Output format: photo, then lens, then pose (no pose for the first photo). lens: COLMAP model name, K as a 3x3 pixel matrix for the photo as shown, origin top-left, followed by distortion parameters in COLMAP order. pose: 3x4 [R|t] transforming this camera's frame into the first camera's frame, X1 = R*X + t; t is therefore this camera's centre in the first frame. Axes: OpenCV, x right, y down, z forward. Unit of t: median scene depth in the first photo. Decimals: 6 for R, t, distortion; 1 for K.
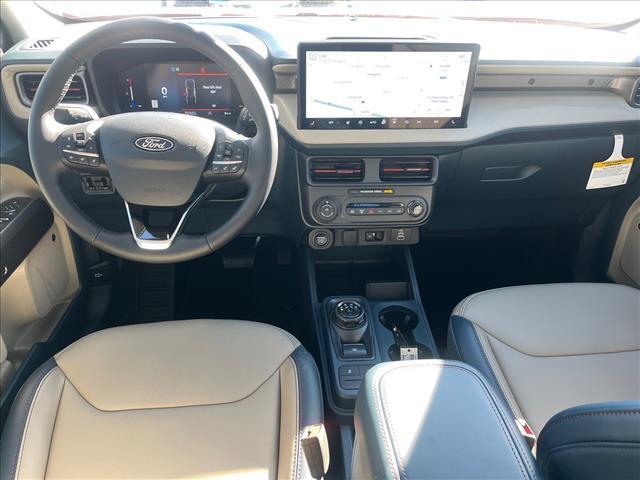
lens RADIAL K [[484.3, 0, 317.0], [0, 484.3, 240.7], [0, 0, 1]] dist [-0.009159, -0.007136]
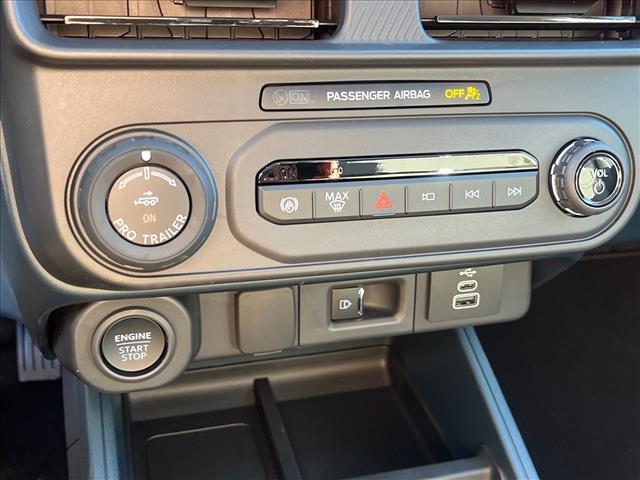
lens RADIAL K [[733.7, 0, 324.2], [0, 733.7, 241.2], [0, 0, 1]] dist [0.057734, 0.000000]
pose [[0.976533, -0.058042, 0.207401, 0.024470], [0.061396, 0.998066, -0.009763, -0.038980], [-0.206433, 0.022267, 0.978207, 0.658496]]
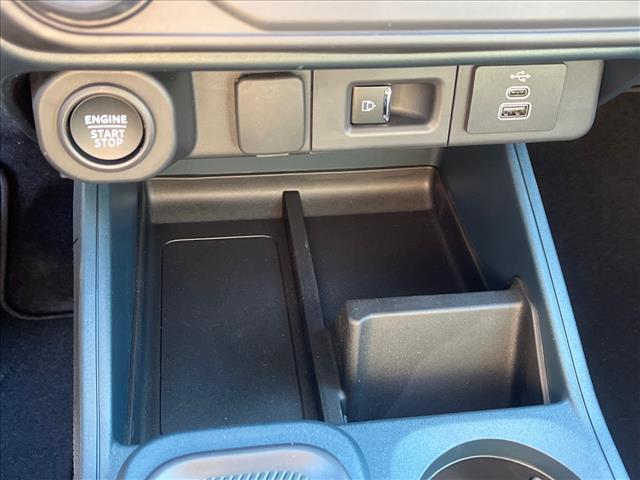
lens RADIAL K [[733.7, 0, 320.0], [0, 733.7, 240.2], [0, 0, 1]] dist [0.057734, 0.000000]
pose [[0.996660, -0.020866, 0.078955, 0.063970], [0.003581, 0.977042, 0.213017, -0.020687], [-0.081587, -0.212023, 0.973853, 0.701798]]
